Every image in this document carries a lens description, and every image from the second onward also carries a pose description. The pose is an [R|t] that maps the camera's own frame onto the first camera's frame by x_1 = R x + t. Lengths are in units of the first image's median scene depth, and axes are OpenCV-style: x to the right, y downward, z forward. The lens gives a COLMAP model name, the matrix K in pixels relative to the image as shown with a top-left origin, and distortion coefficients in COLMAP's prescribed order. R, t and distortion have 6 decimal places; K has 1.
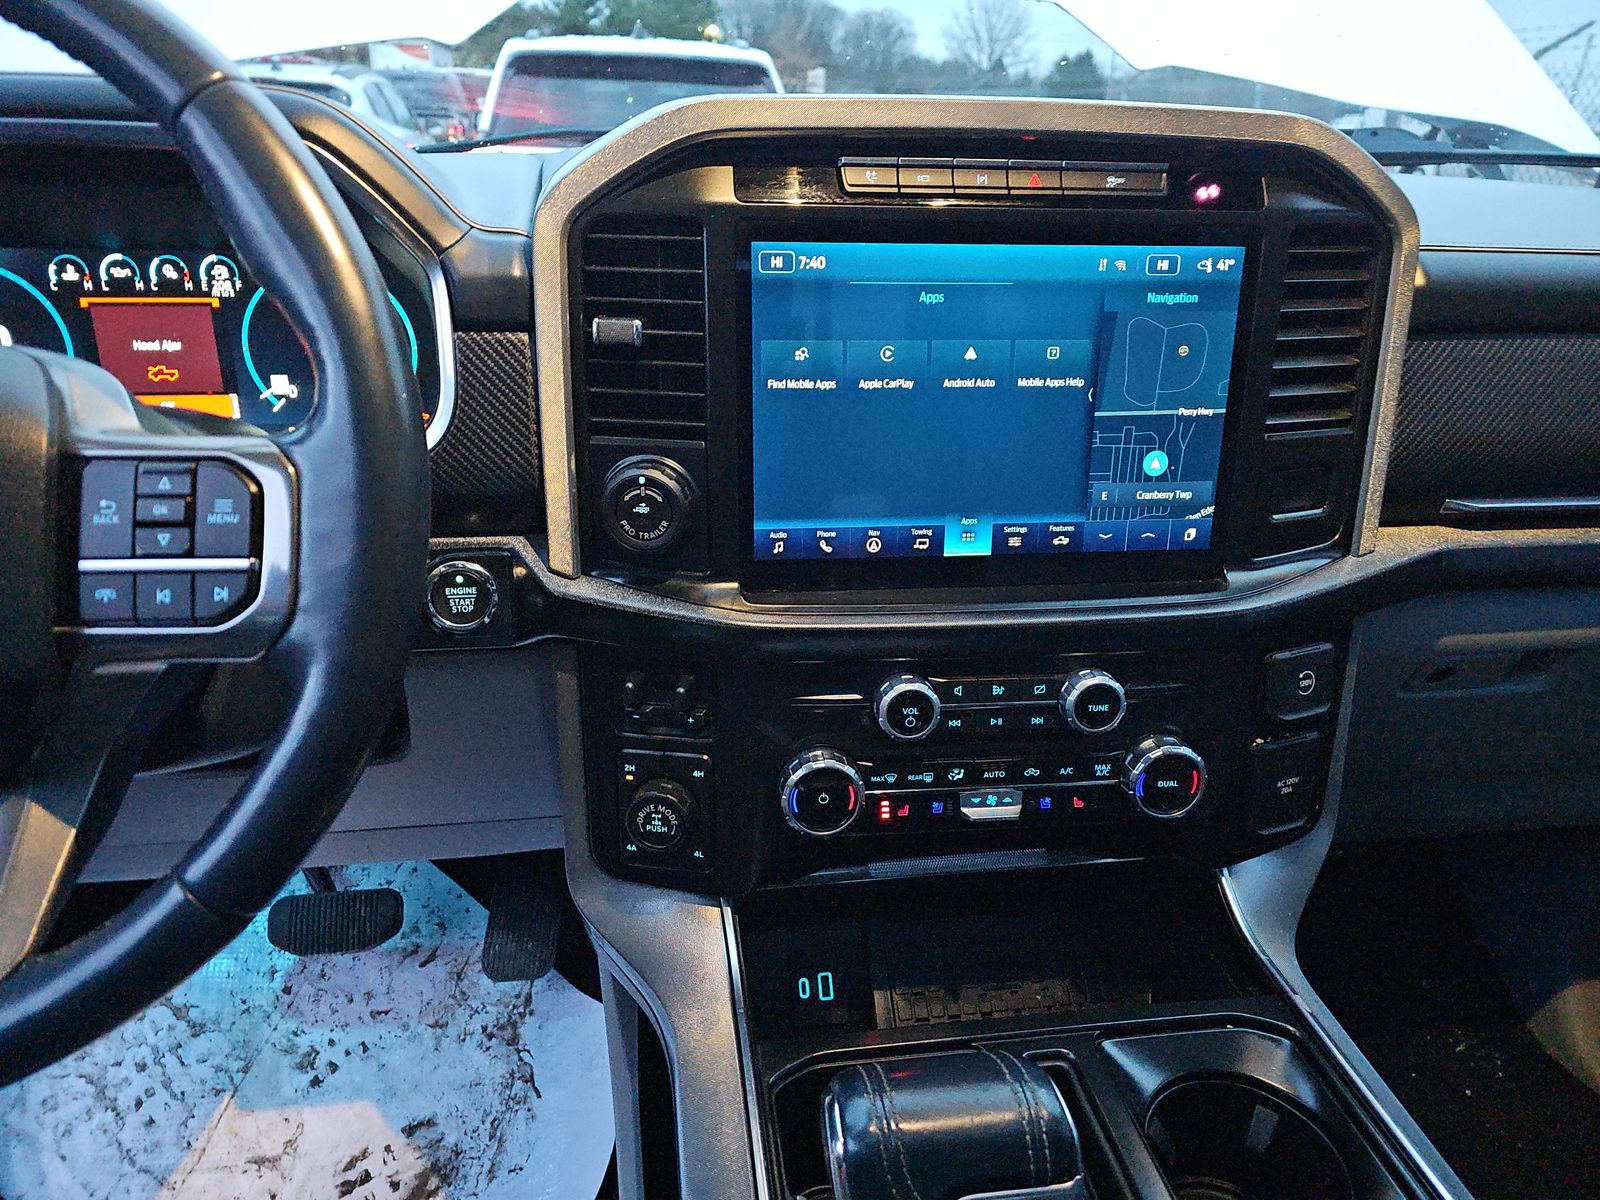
lens RADIAL K [[1081.3, 0, 792.4], [0, 1081.3, 614.0], [0, 0, 1]] dist [0.042920, -0.039422]
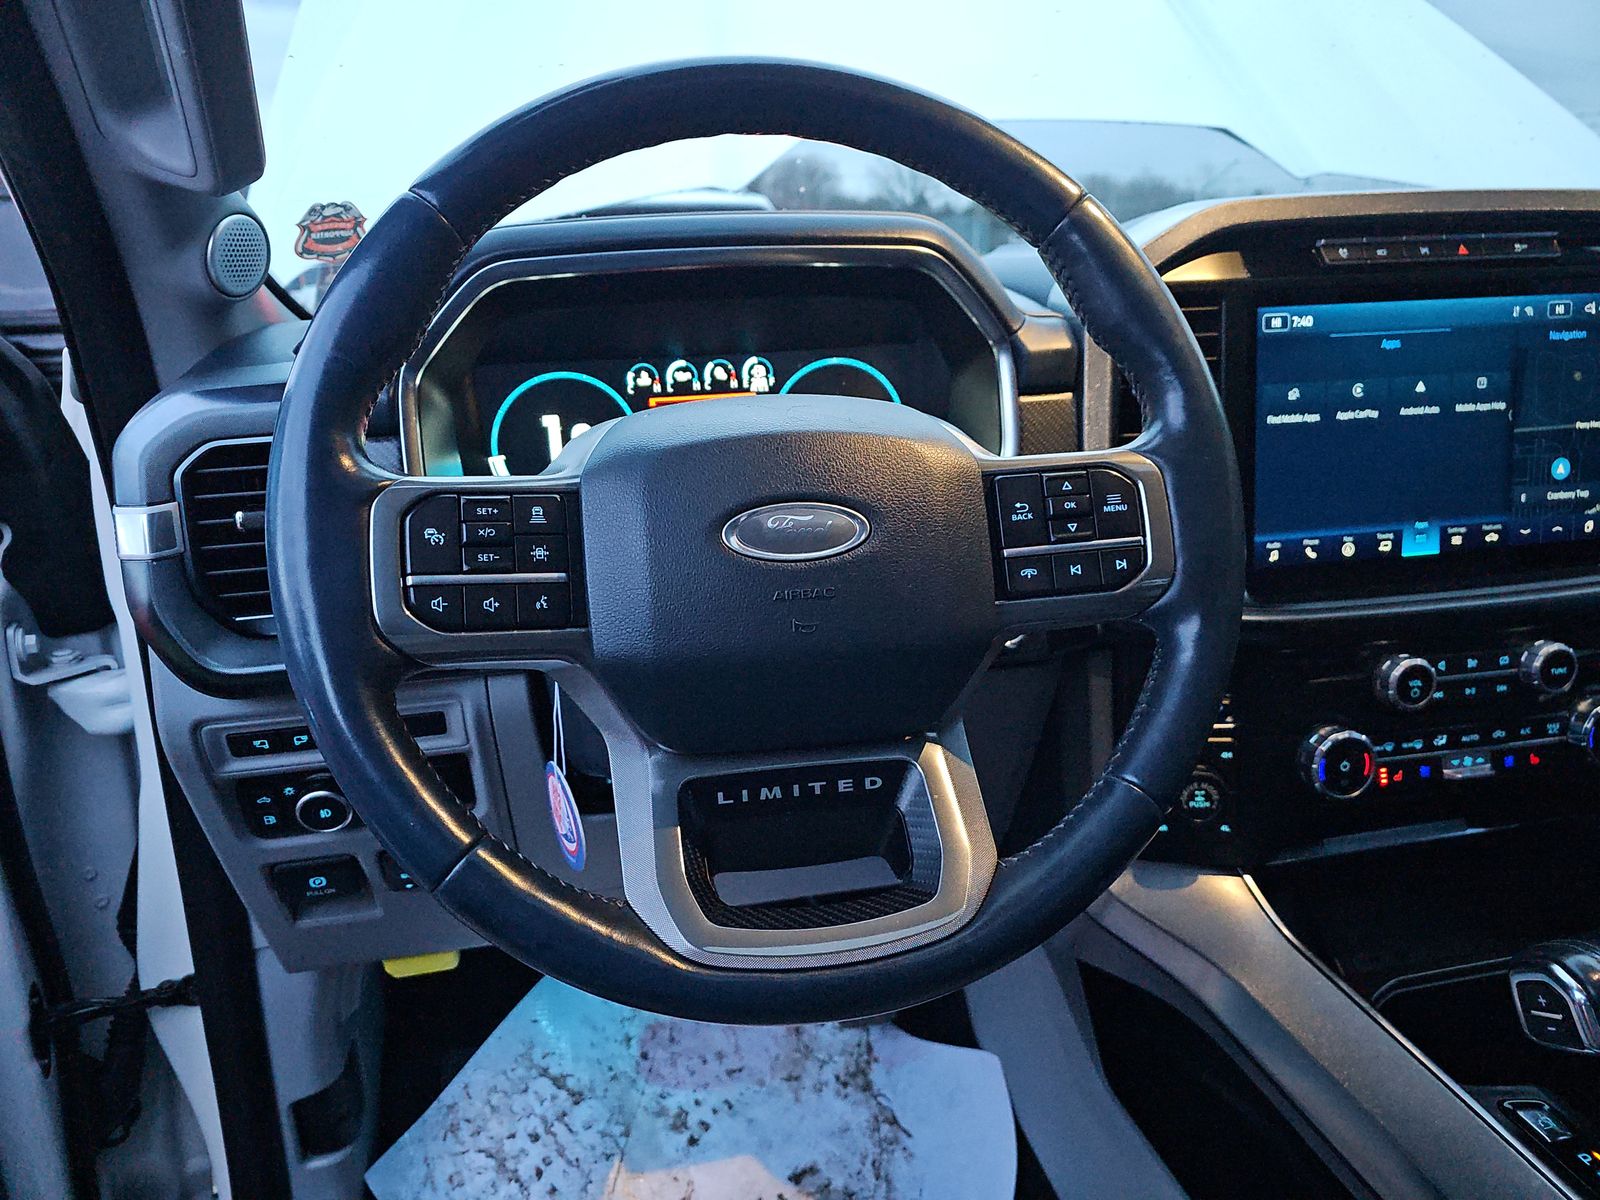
lens RADIAL K [[1081.3, 0, 785.7], [0, 1081.3, 597.7], [0, 0, 1]] dist [0.042920, -0.039422]
pose [[0.996660, -0.071238, 0.039934, -0.566838], [0.075783, 0.988988, -0.127123, 0.090039], [-0.030438, 0.129725, 0.991083, -0.156002]]
